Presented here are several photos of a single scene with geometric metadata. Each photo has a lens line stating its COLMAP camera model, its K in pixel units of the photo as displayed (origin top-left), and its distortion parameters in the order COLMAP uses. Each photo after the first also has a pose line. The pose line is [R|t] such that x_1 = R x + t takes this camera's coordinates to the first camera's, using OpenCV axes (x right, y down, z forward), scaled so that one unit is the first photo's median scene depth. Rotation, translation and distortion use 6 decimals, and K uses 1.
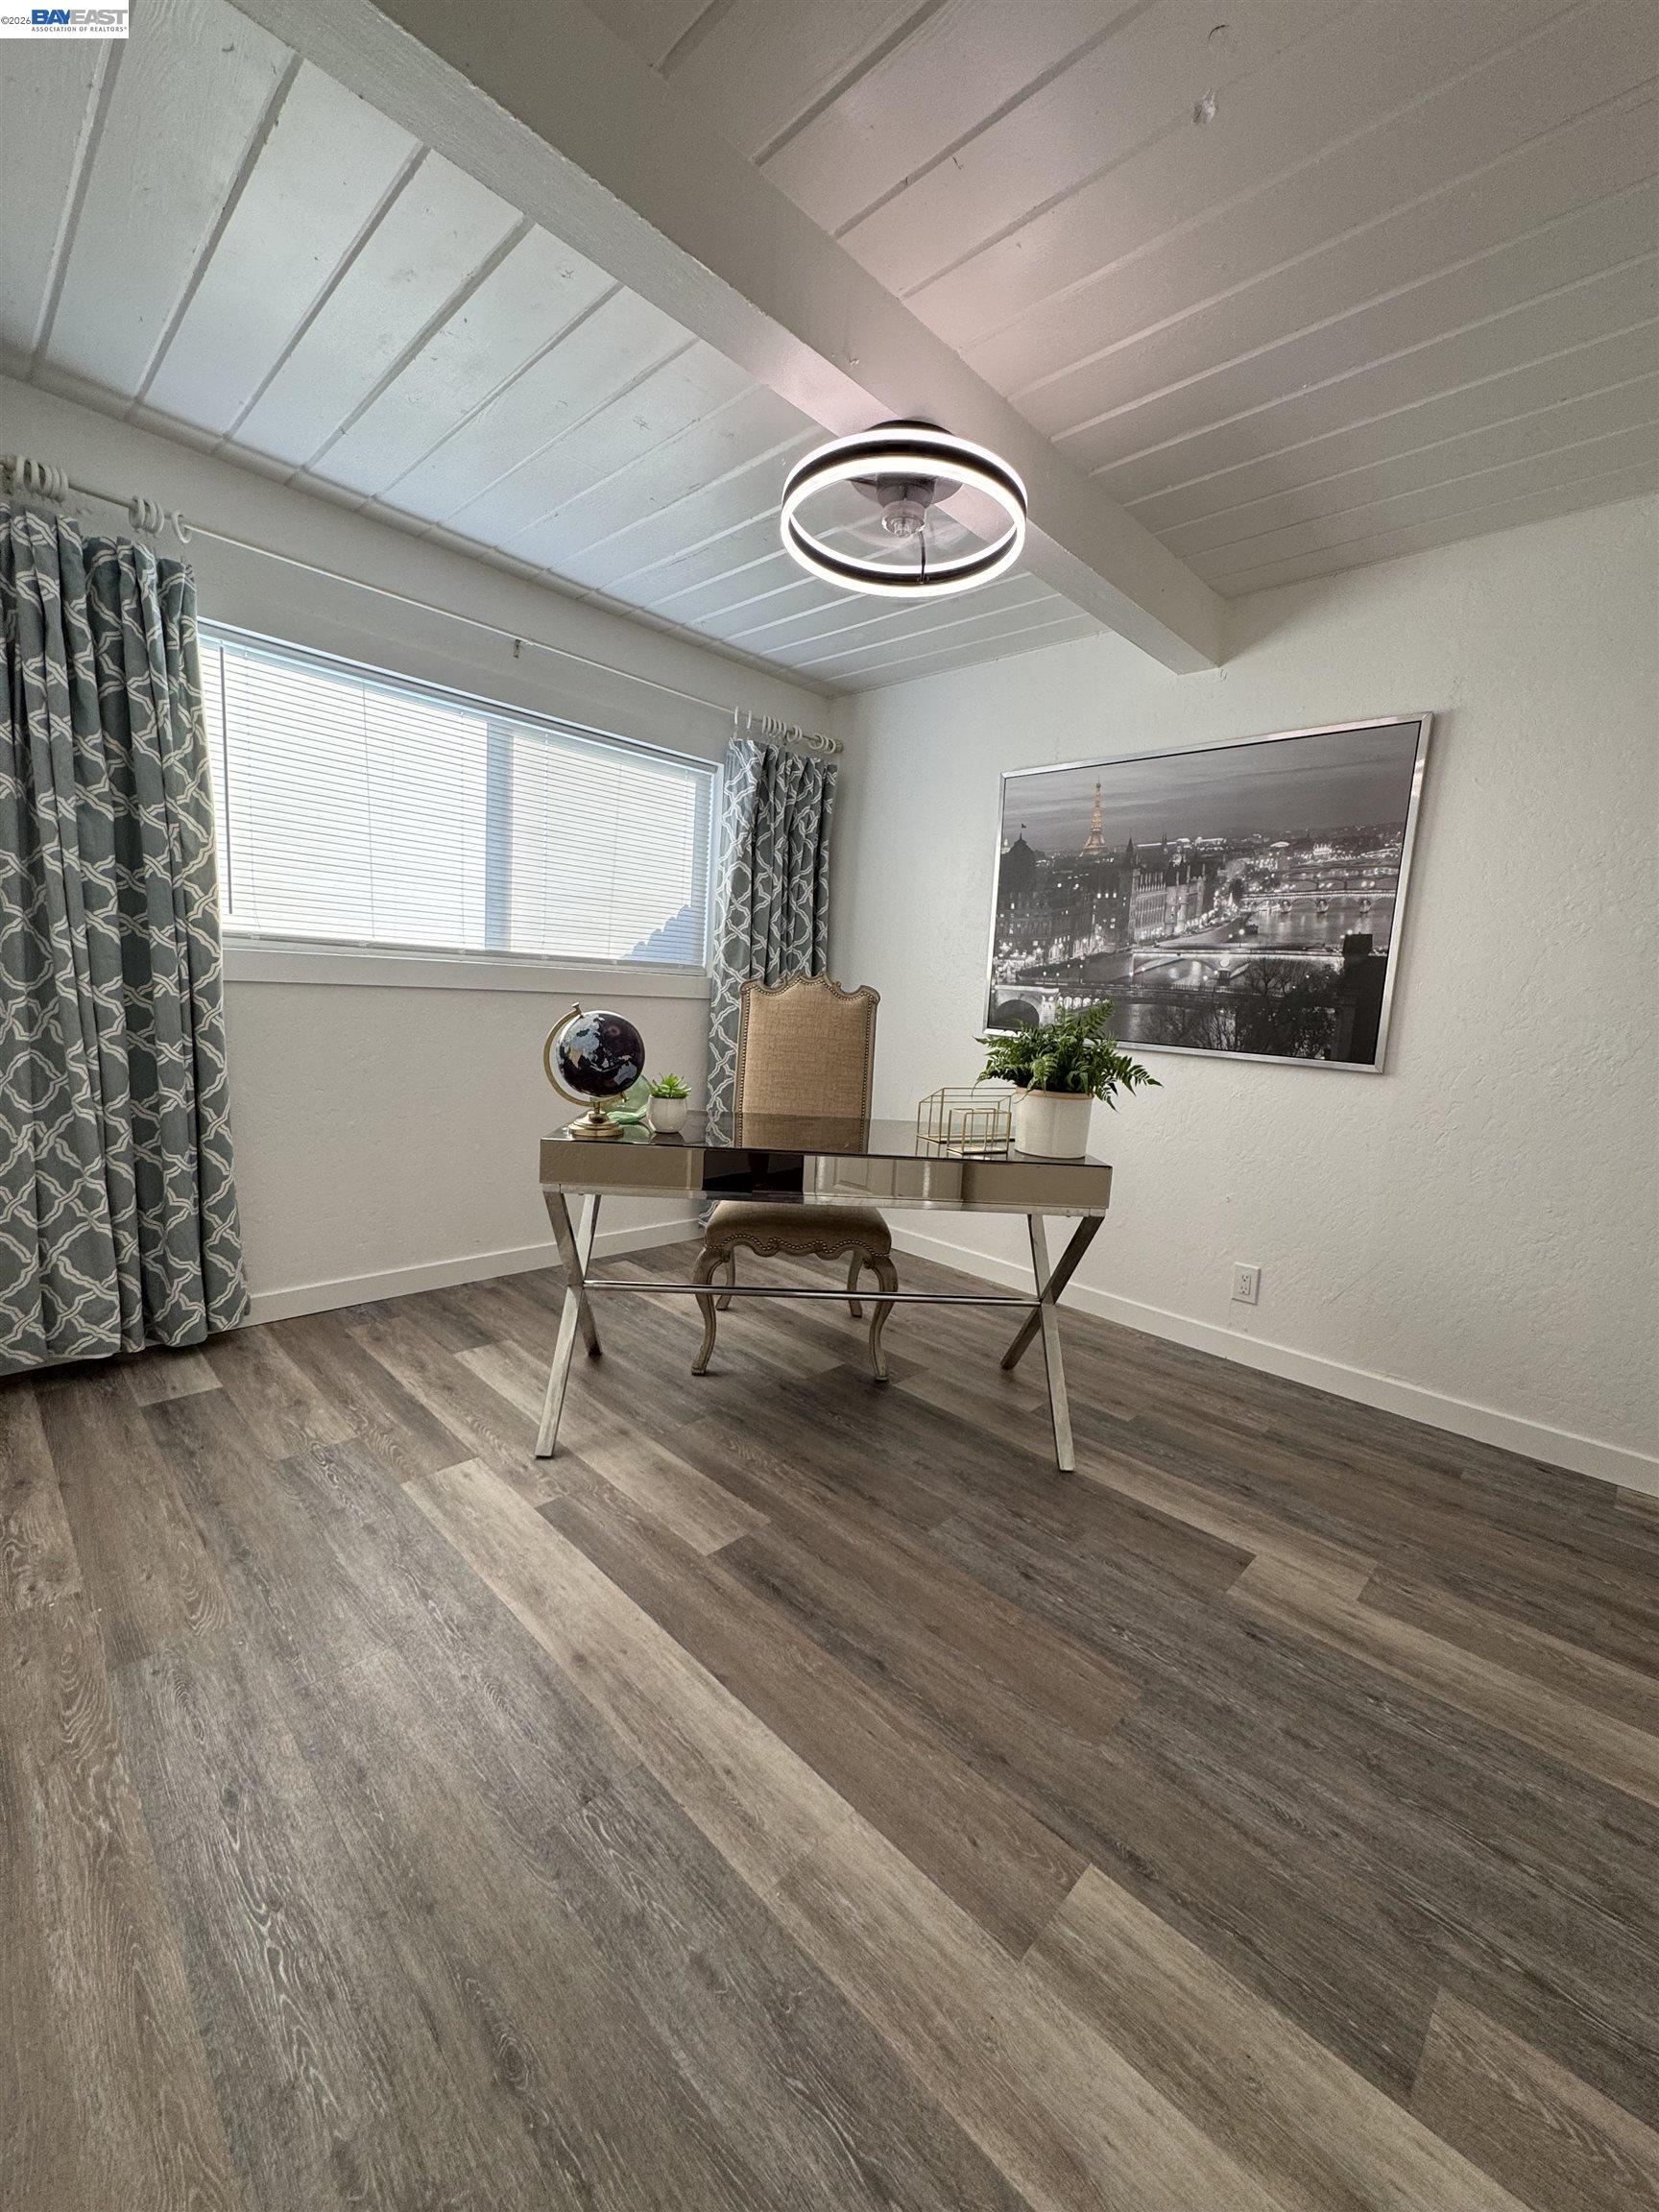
lens RADIAL K [[889.3, 0, 838.6], [0, 889.3, 1105.7], [0, 0, 1]] dist [-0.000546, -0.000232]
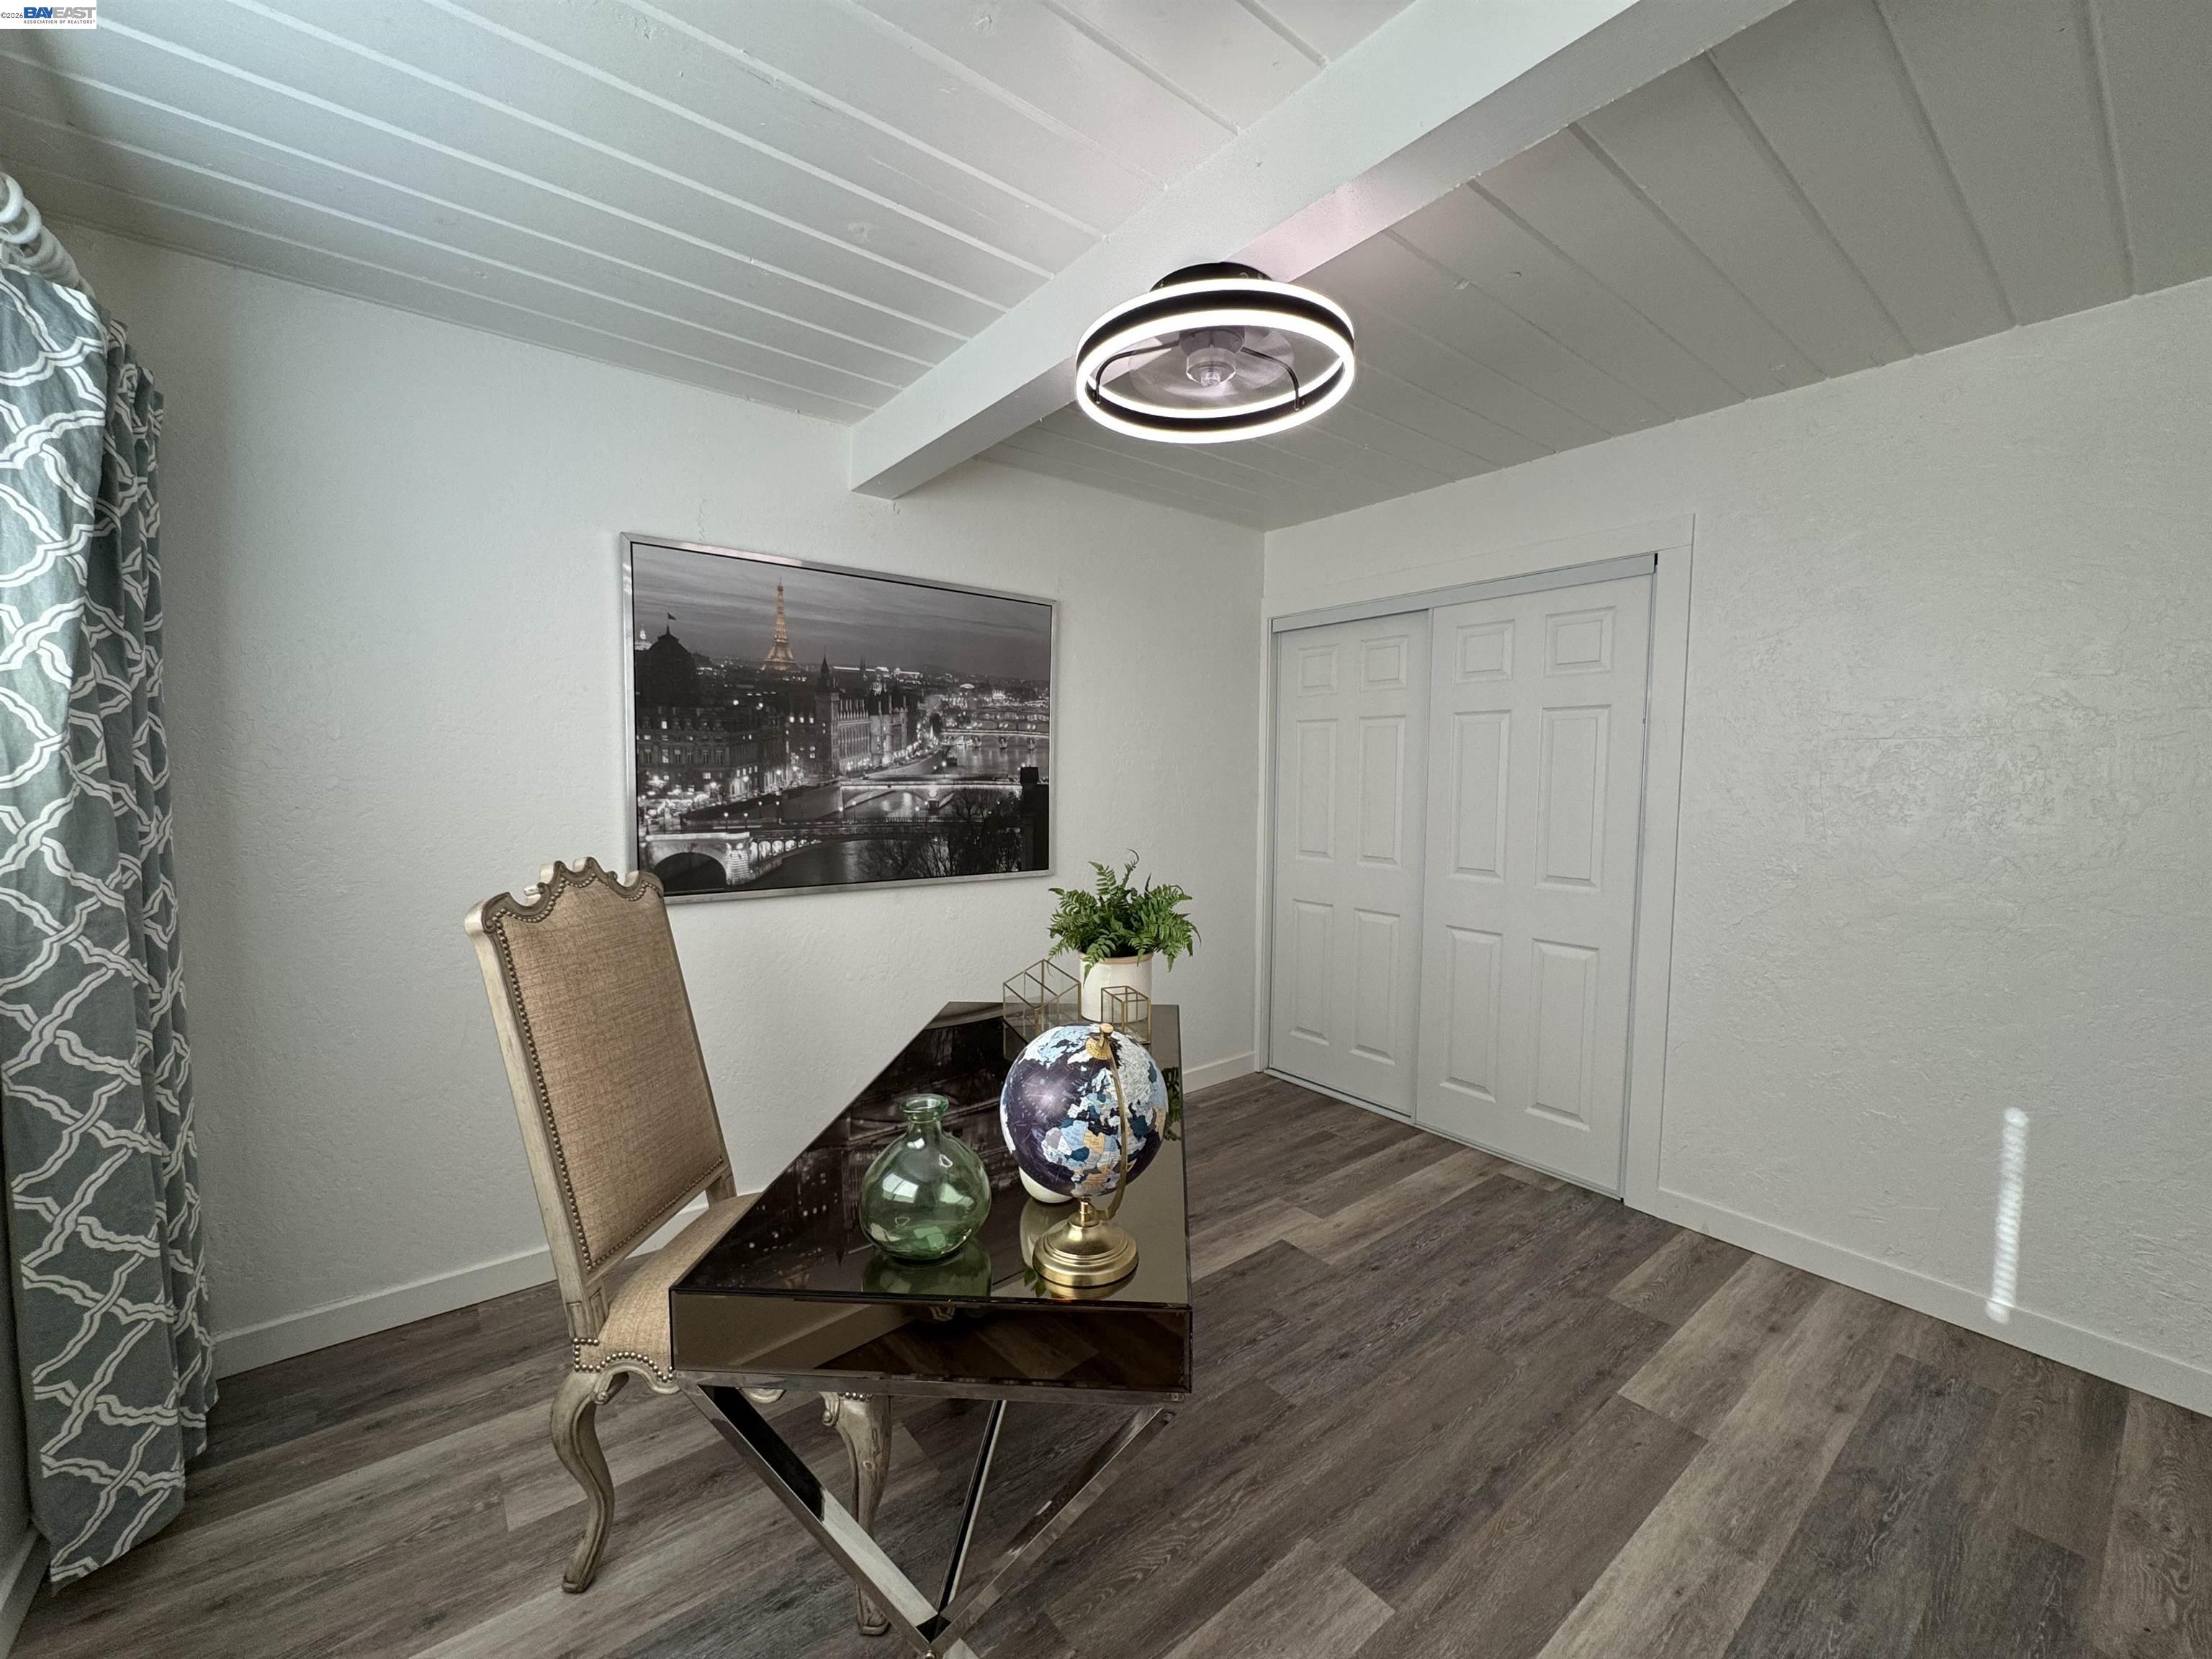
lens RADIAL K [[889.3, 0, 1099.5], [0, 889.3, 834.0], [0, 0, 1]] dist [-0.000546, -0.000232]
pose [[0.131276, -0.124103, 0.983547, -0.552212], [0.134061, 0.985242, 0.106423, -0.194684], [-0.982239, 0.117884, 0.145976, 0.654377]]
